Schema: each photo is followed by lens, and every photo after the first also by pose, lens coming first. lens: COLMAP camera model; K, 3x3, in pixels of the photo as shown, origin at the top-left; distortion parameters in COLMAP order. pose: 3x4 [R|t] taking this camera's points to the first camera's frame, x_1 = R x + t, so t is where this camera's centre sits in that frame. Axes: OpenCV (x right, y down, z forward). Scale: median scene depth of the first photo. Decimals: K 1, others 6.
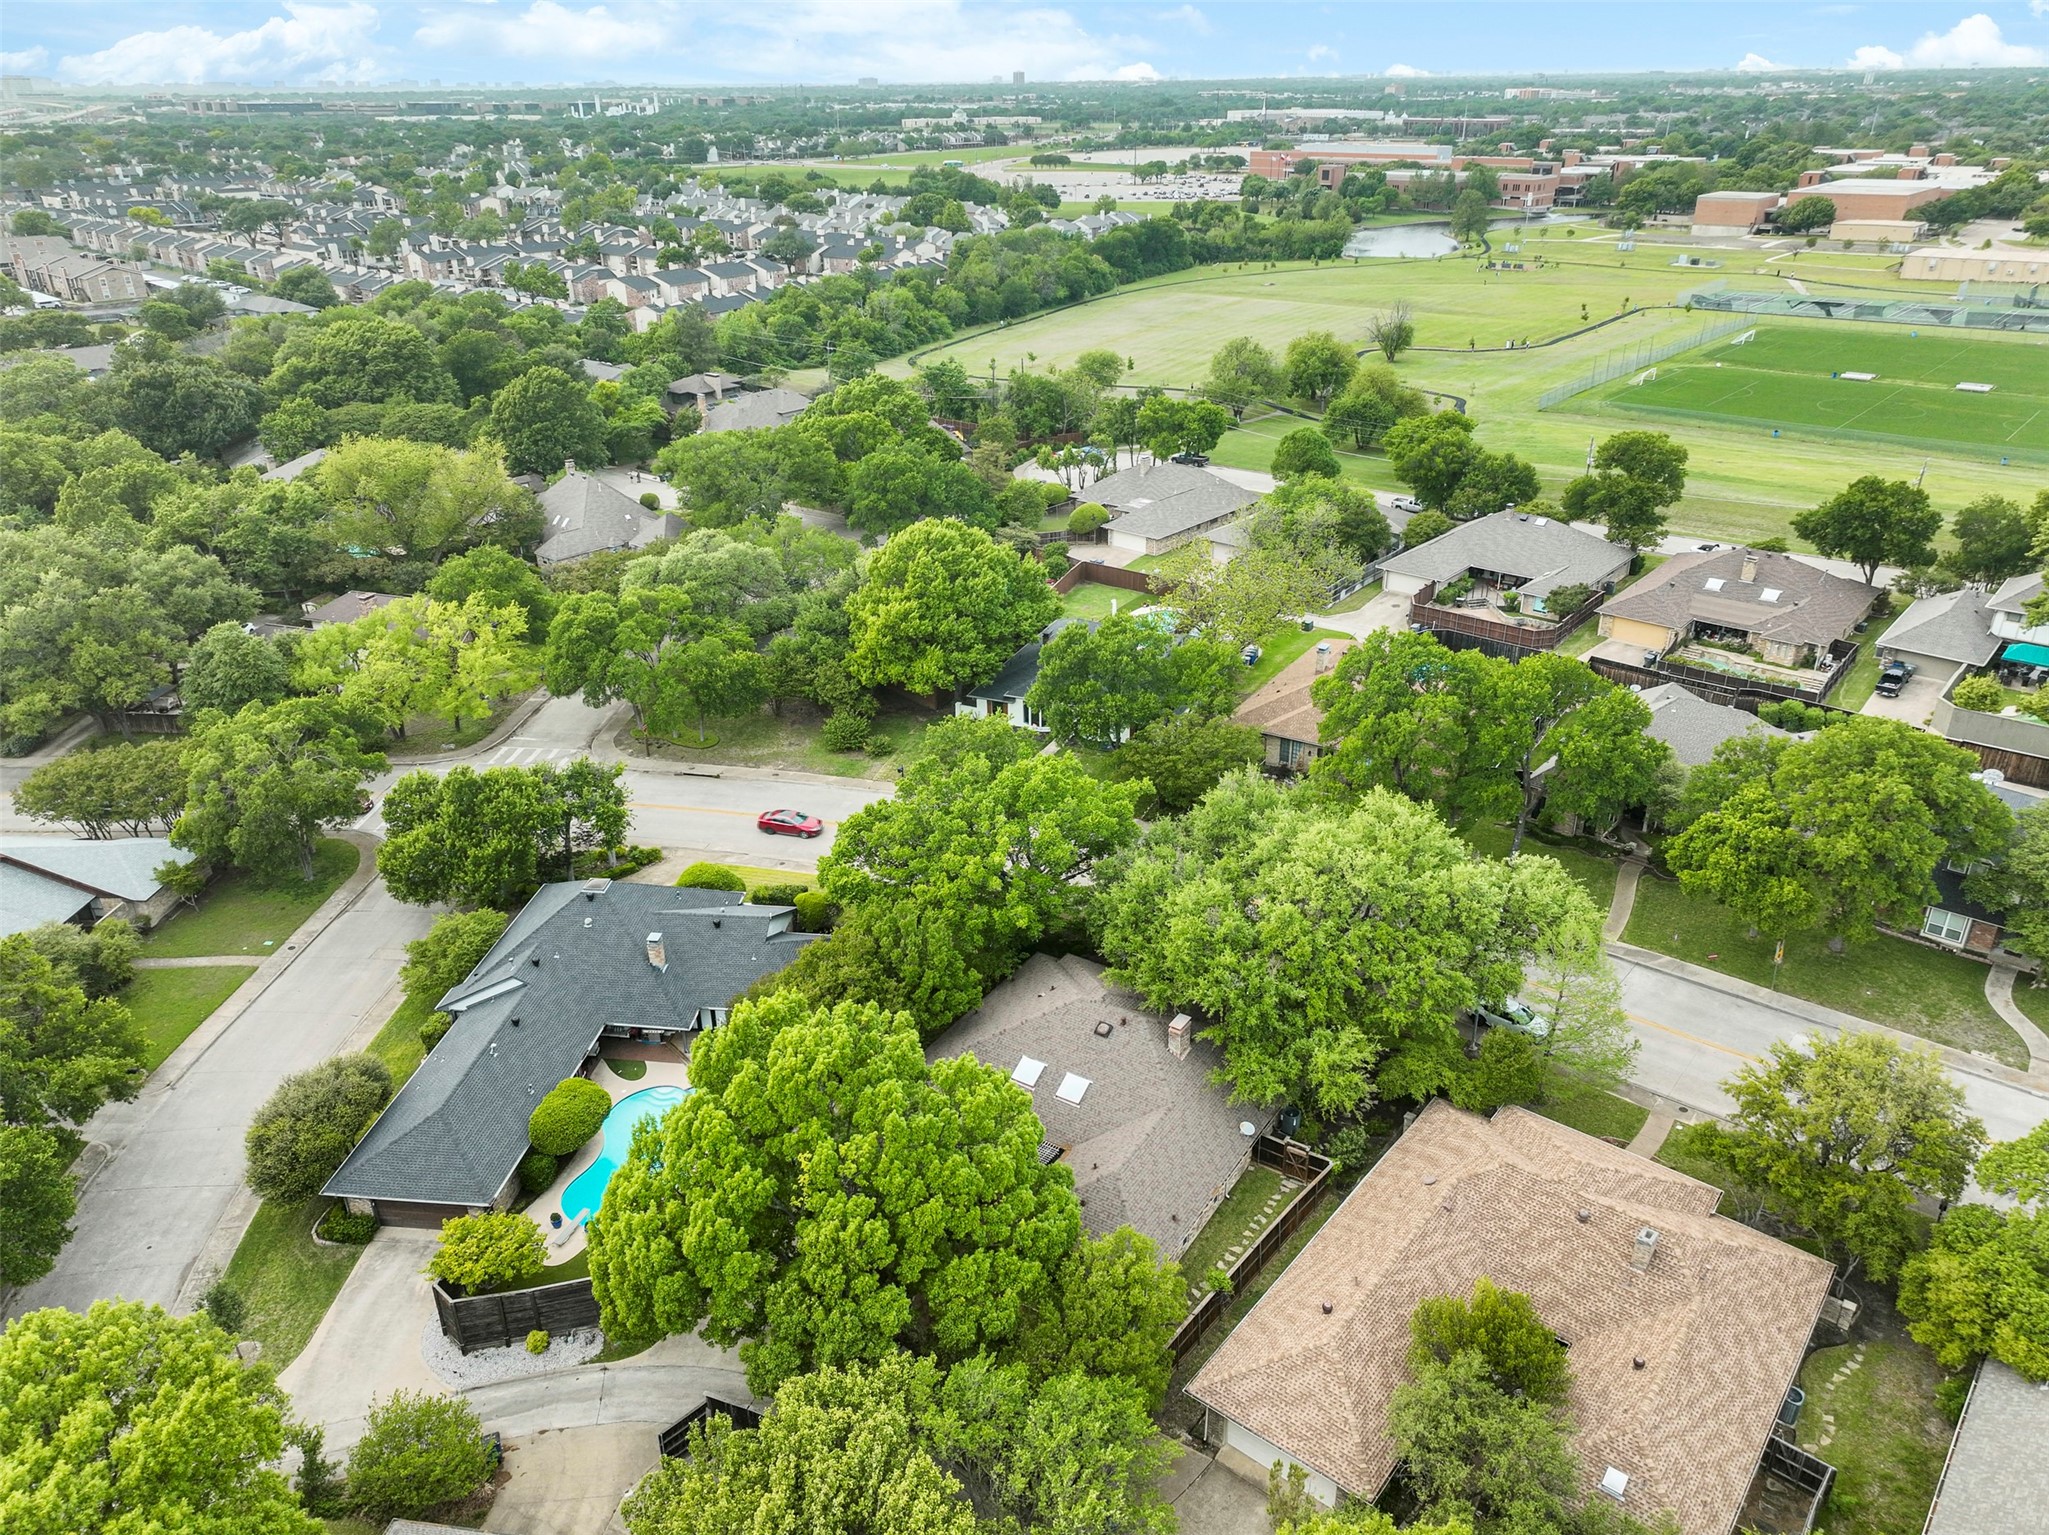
lens RADIAL K [[1420.4, 0, 1032.9], [0, 1420.4, 762.4], [0, 0, 1]] dist [0.007413, 0.007839]
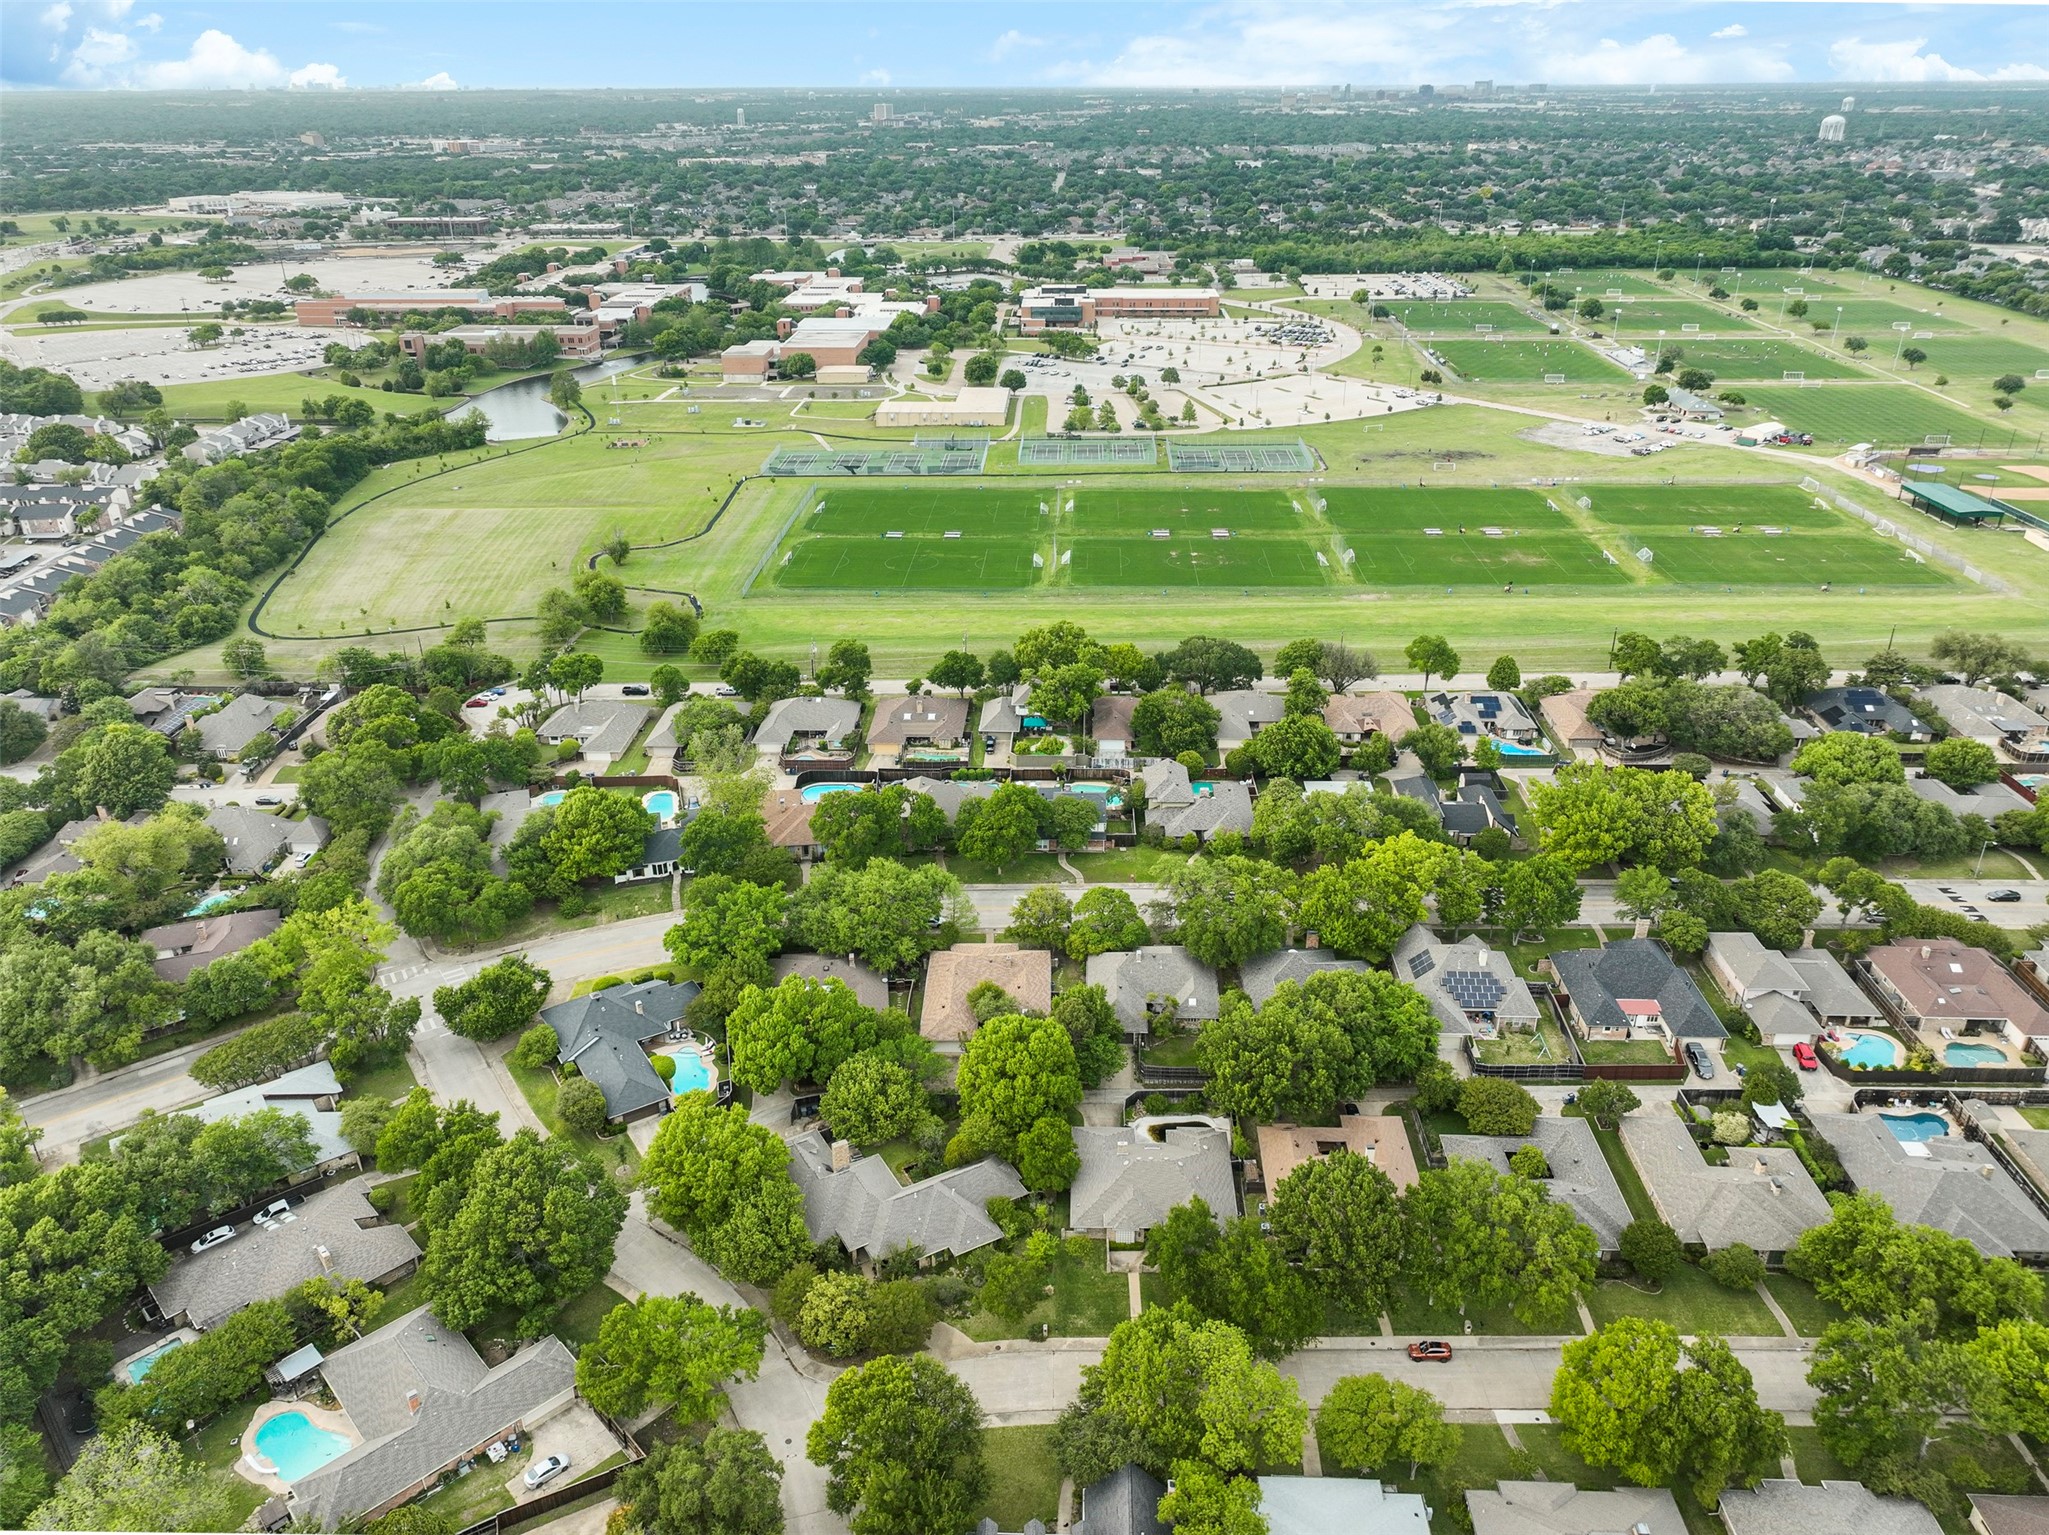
lens RADIAL K [[1420.4, 0, 1032.9], [0, 1420.4, 762.4], [0, 0, 1]] dist [0.007413, 0.007839]
pose [[0.782070, -0.257812, 0.567362, -0.652572], [0.264320, 0.961695, 0.072652, -0.176137], [-0.564359, 0.093146, 0.820258, -0.923382]]
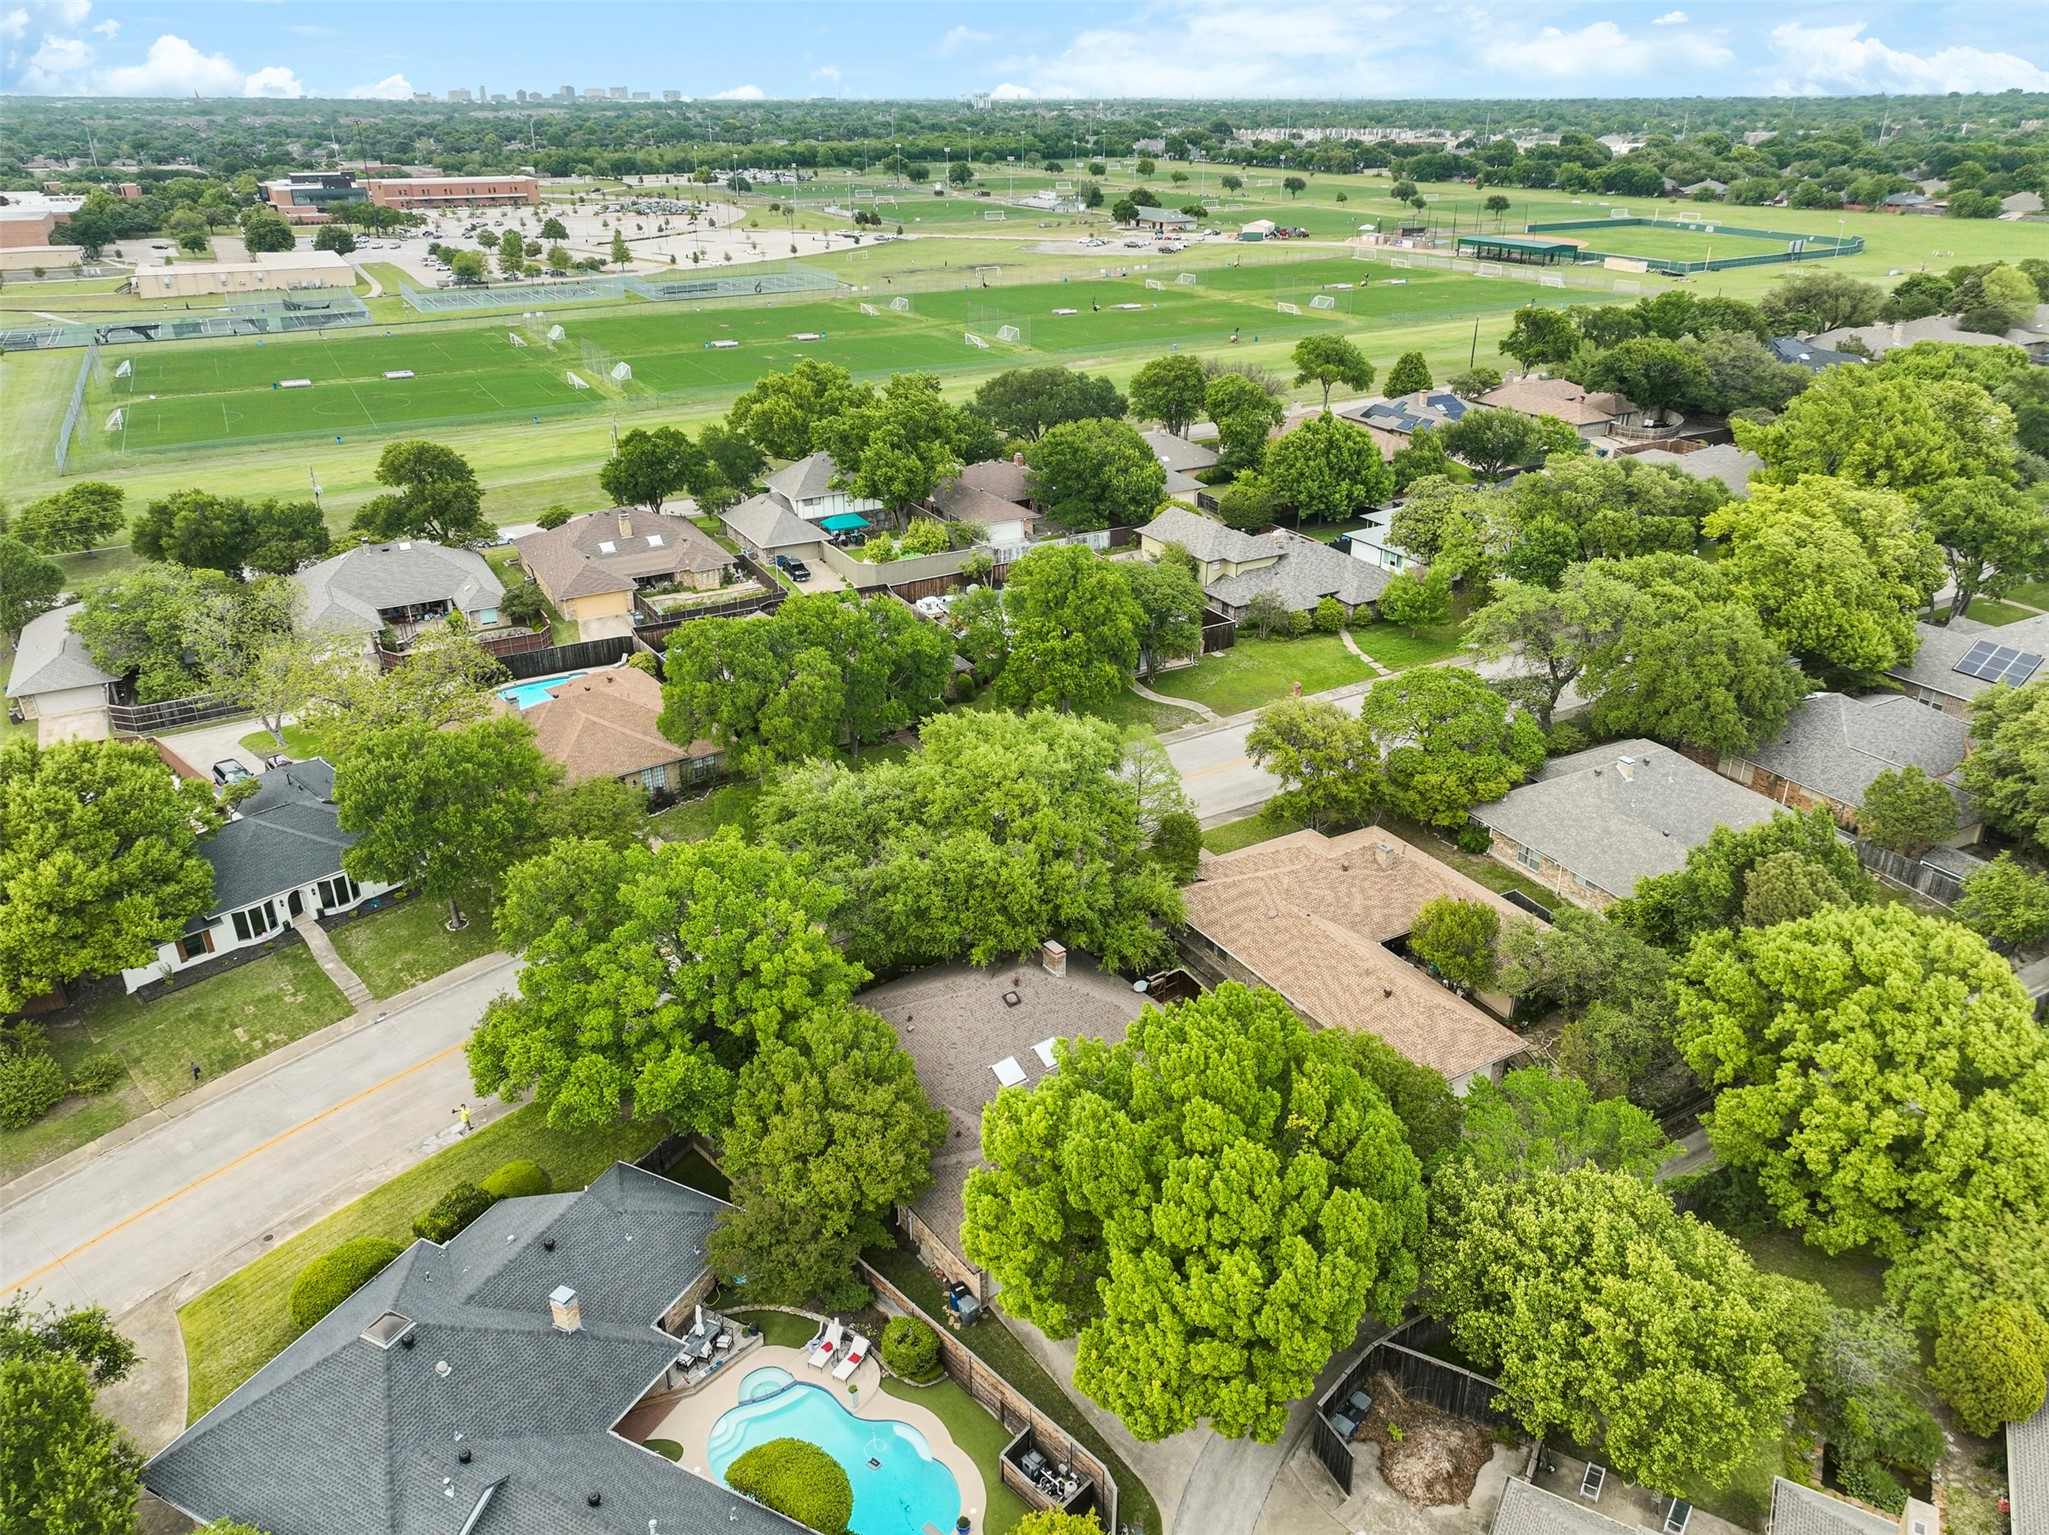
lens RADIAL K [[1420.4, 0, 1032.9], [0, 1420.4, 762.4], [0, 0, 1]] dist [0.007413, 0.007839]
pose [[0.355992, -0.388275, 0.850007, -0.428421], [0.402061, 0.884741, 0.235754, -0.112584], [-0.843574, 0.257828, 0.471071, 0.268442]]
